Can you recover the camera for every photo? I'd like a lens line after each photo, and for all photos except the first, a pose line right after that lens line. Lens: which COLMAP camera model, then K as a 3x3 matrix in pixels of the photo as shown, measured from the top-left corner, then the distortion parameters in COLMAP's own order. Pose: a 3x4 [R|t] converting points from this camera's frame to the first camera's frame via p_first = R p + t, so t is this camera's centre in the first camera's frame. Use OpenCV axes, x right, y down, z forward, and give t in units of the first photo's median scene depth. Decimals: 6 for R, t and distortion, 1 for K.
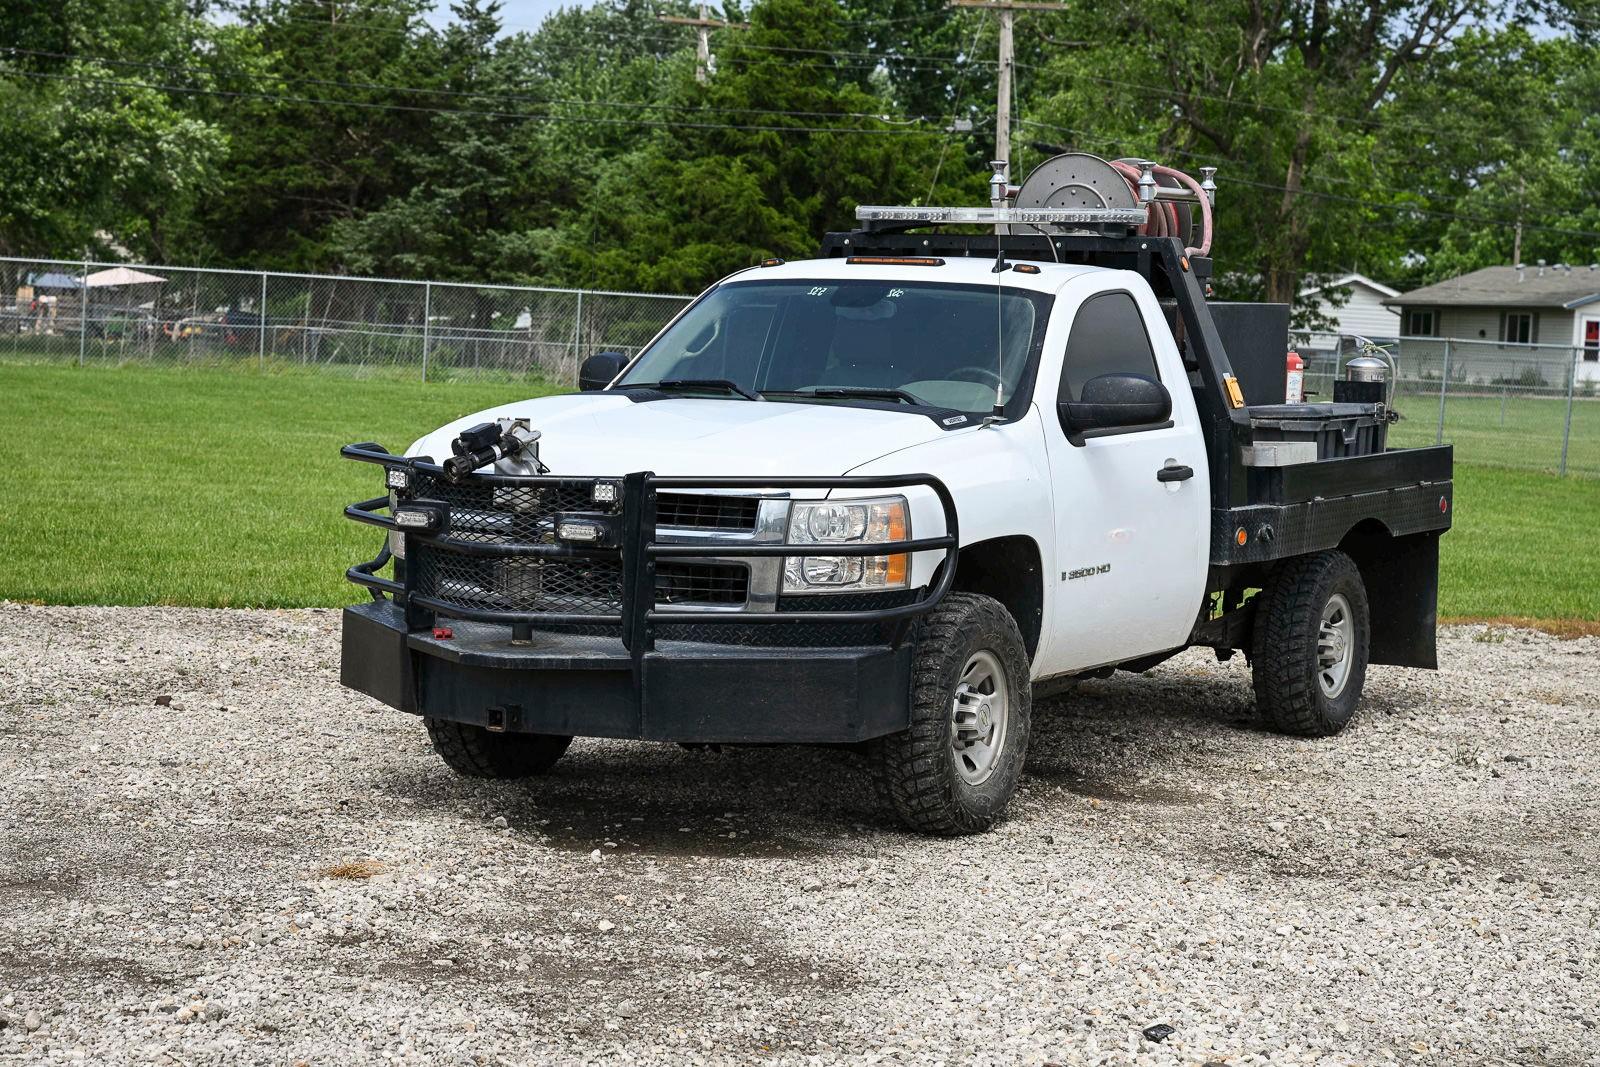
lens RADIAL K [[3140.0, 0, 800.0], [0, 3140.0, 533.5], [0, 0, 1]] dist [0.058626, -0.482898]
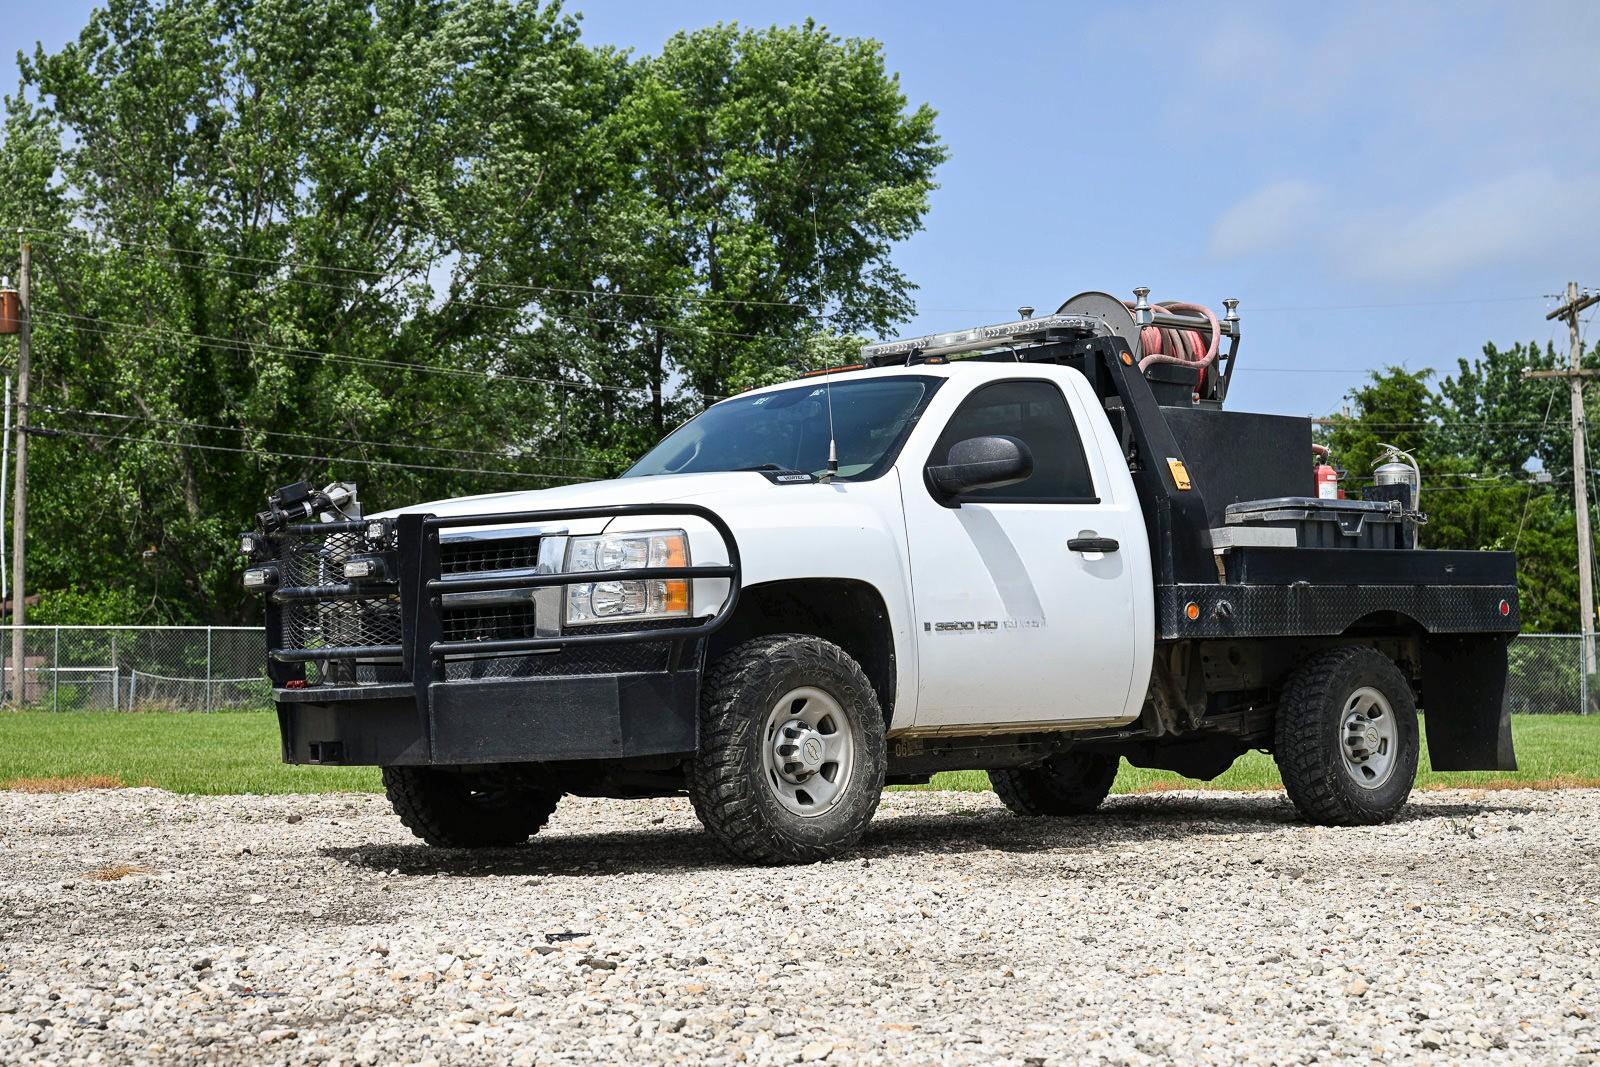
lens RADIAL K [[2556.8, 0, 800.0], [0, 2556.8, 533.5], [0, 0, 1]] dist [0.005121, -0.139161]
pose [[0.958636, -0.068765, -0.276205, 0.238763], [0.029557, 0.989182, -0.143685, 0.088463], [0.283097, 0.129577, 0.950298, 0.149543]]
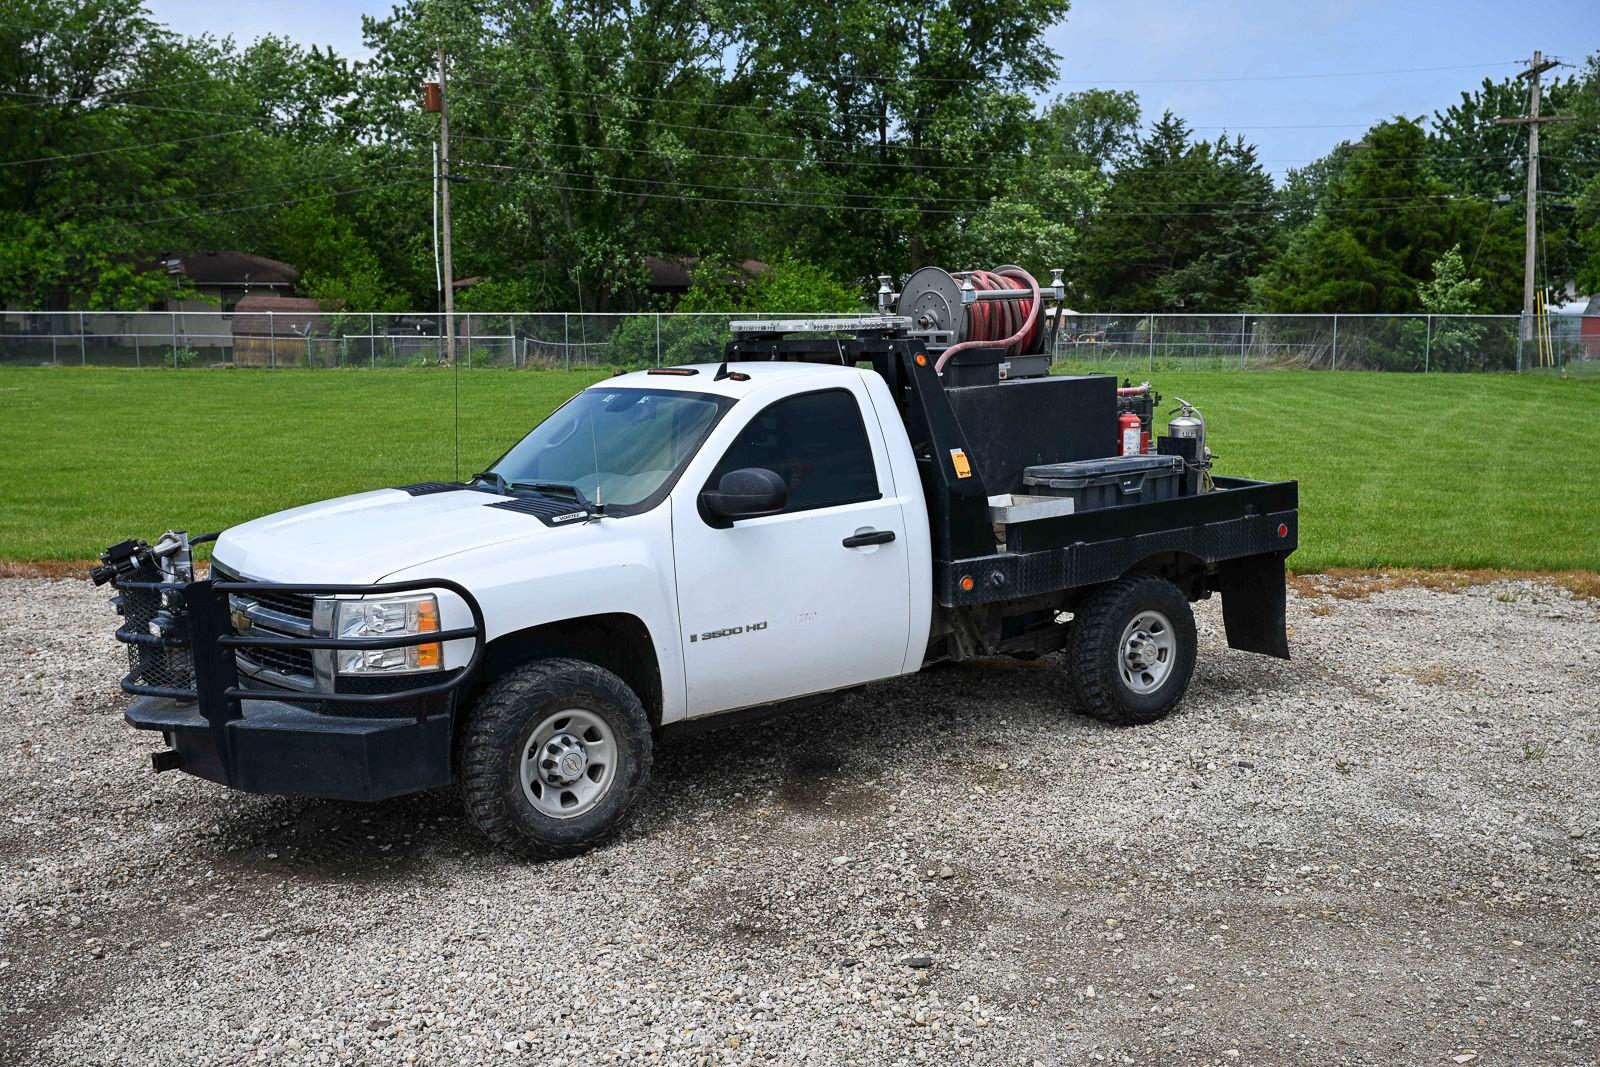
lens RADIAL K [[1639.5, 0, 800.0], [0, 1639.5, 533.5], [0, 0, 1]] dist [-0.002215, 0.016938]
pose [[0.913659, 0.003317, -0.406468, 0.322816], [0.020292, 0.998348, 0.053759, -0.051166], [0.405974, -0.057365, 0.912082, 0.375182]]
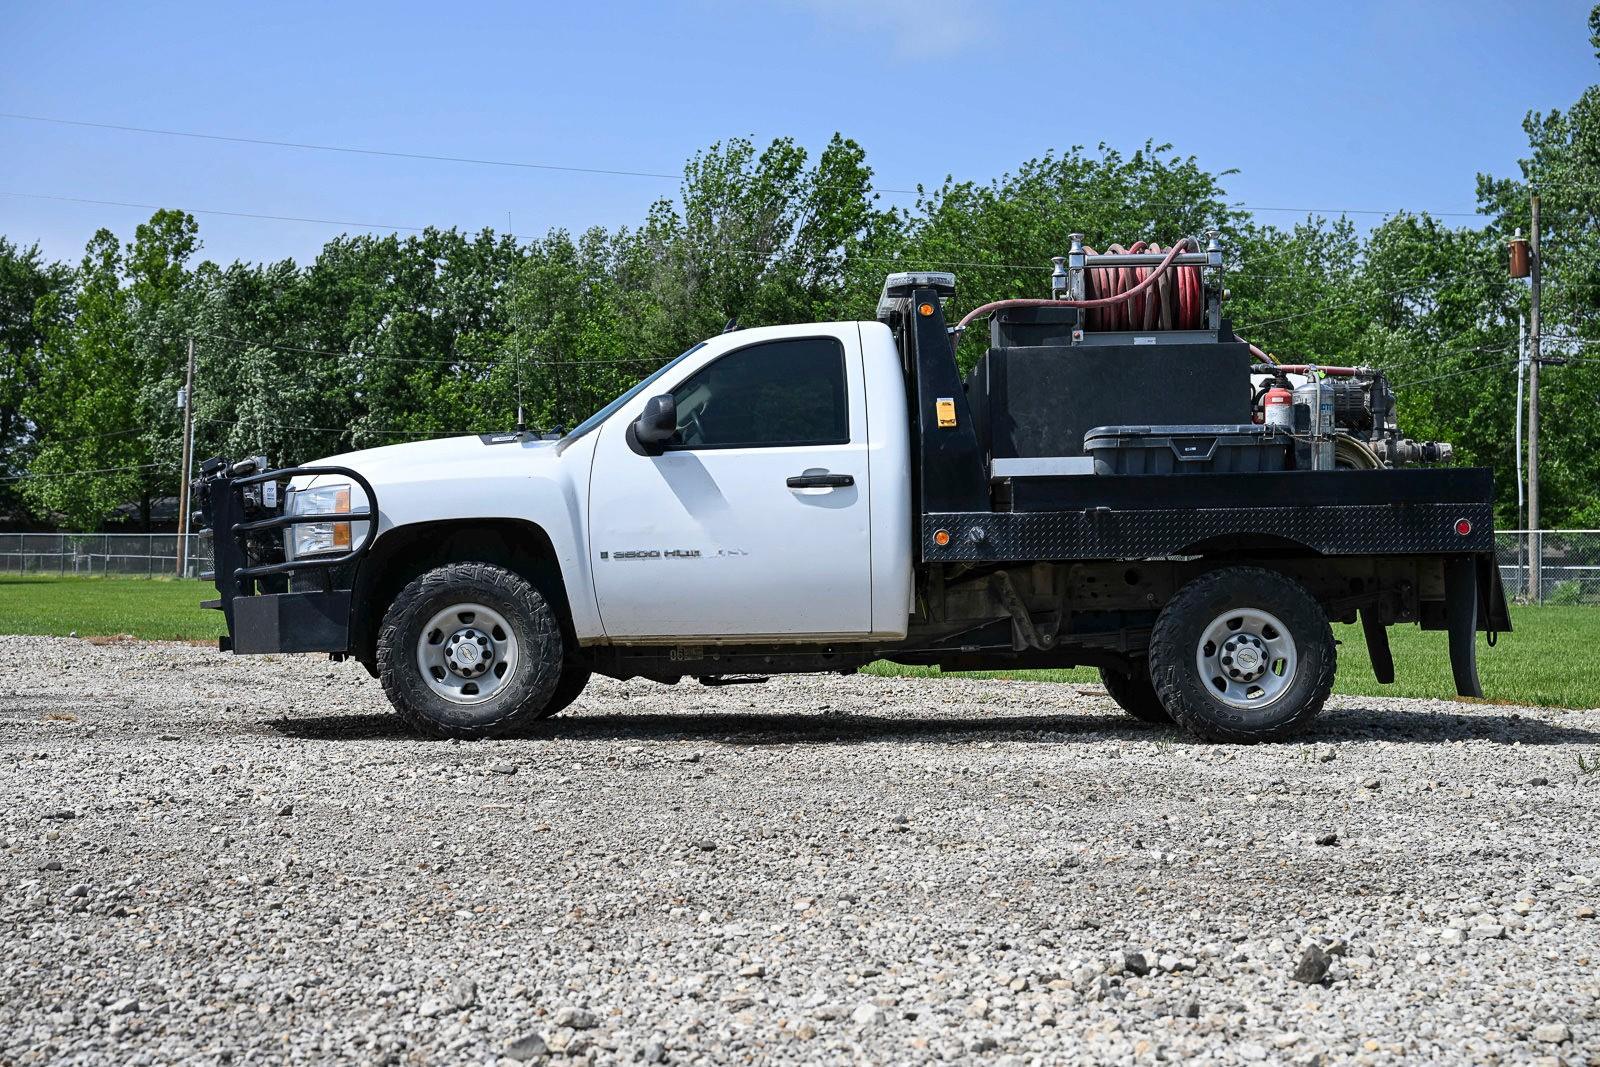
lens RADIAL K [[2199.3, 0, 800.0], [0, 2199.3, 533.5], [0, 0, 1]] dist [-0.012119, 0.046200]
pose [[0.503229, -0.064582, -0.861737, 0.763010], [-0.042510, 0.994146, -0.099329, 0.076928], [0.863107, 0.086618, 0.497538, 0.530138]]
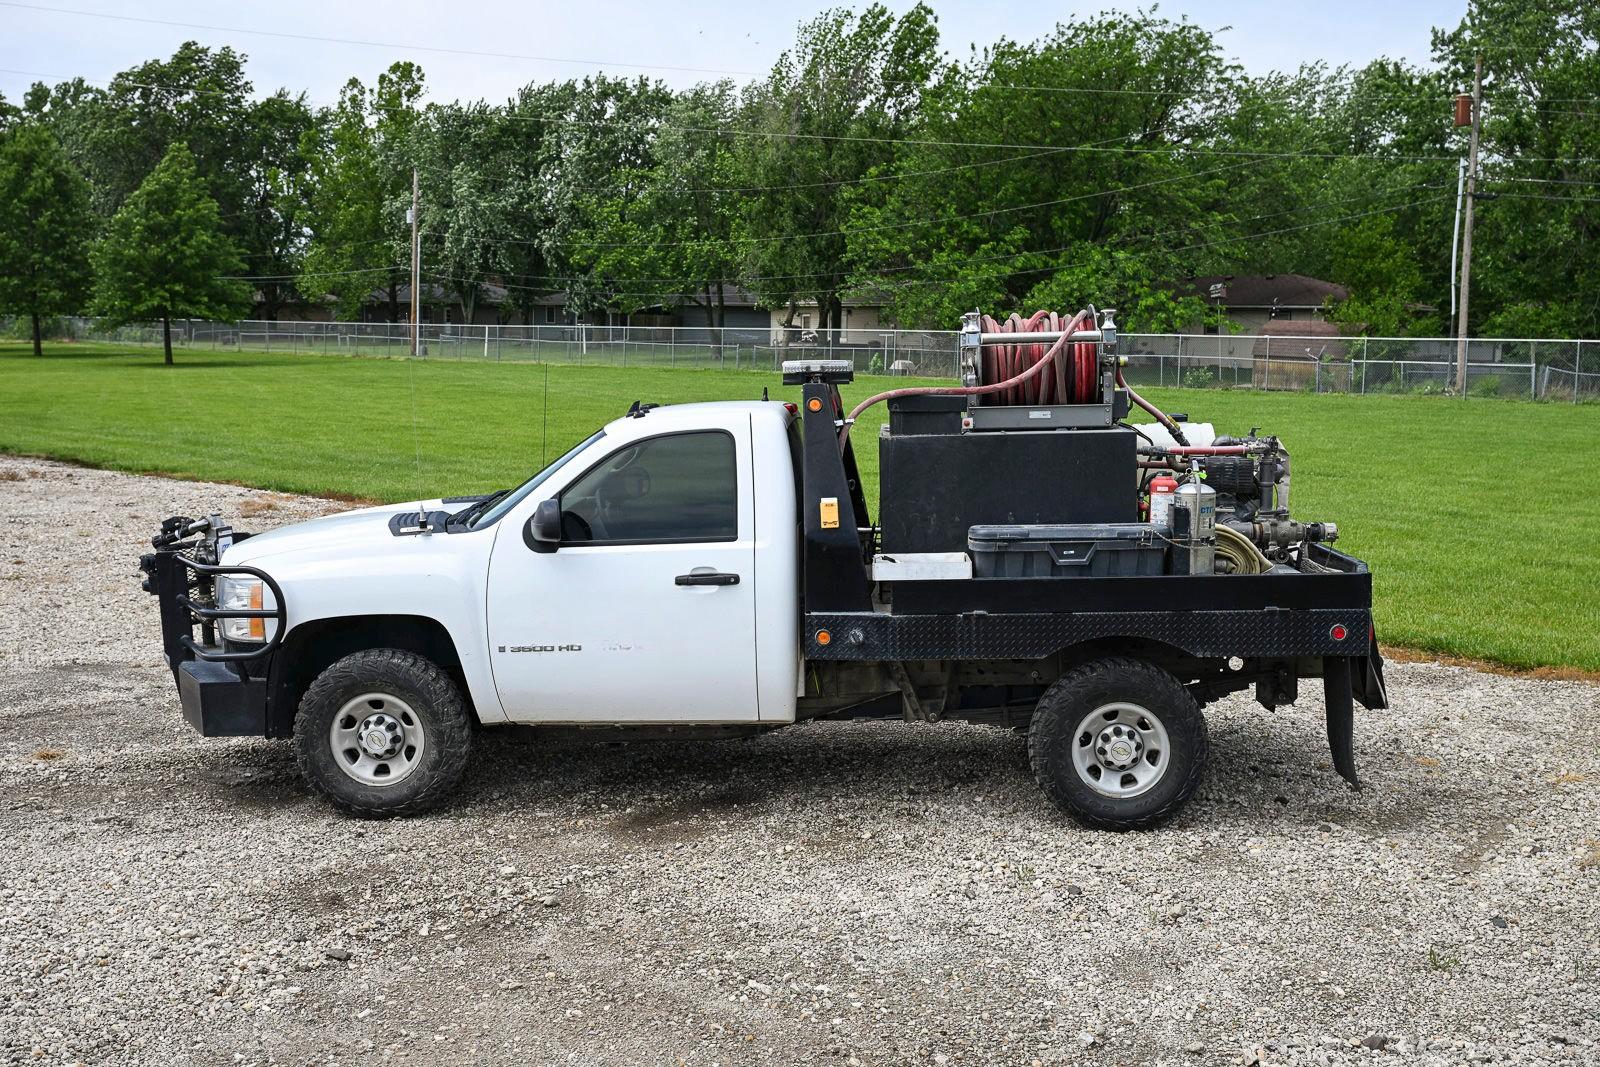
lens RADIAL K [[1639.5, 0, 800.0], [0, 1639.5, 533.5], [0, 0, 1]] dist [-0.002215, 0.016938]
pose [[0.449019, 0.064540, -0.891188, 0.647208], [-0.044158, 0.997772, 0.050010, -0.064791], [0.892430, 0.016898, 0.450869, 0.679114]]
